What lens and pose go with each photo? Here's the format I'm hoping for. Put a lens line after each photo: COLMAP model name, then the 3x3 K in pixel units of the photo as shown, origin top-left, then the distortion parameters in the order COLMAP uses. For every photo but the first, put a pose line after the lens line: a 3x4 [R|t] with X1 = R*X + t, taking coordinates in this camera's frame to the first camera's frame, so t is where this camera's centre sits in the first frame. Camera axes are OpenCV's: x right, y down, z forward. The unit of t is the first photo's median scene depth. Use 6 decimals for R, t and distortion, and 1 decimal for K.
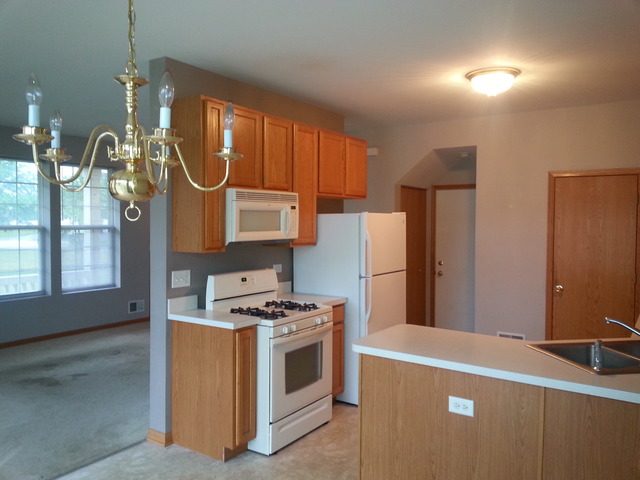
lens RADIAL K [[519.9, 0, 320.0], [0, 519.9, 240.0], [0, 0, 1]] dist [0.090697, -0.137534]
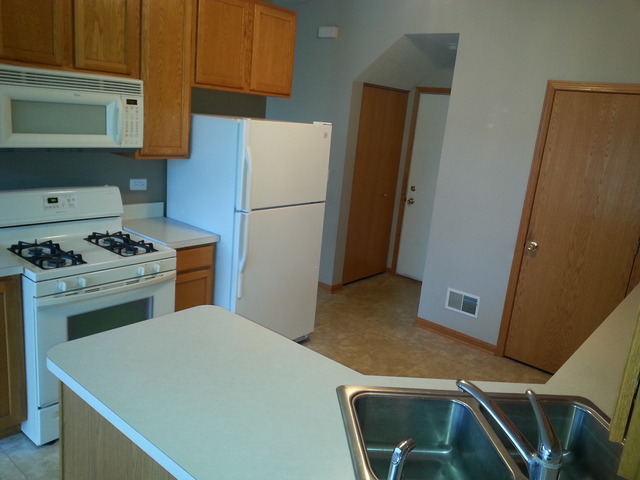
lens RADIAL K [[519.9, 0, 320.0], [0, 519.9, 240.0], [0, 0, 1]] dist [0.090697, -0.137534]
pose [[0.990864, 0.108703, -0.079825, 0.254053], [-0.090375, 0.974525, 0.205262, -0.047205], [0.100104, -0.196173, 0.975446, 0.297107]]
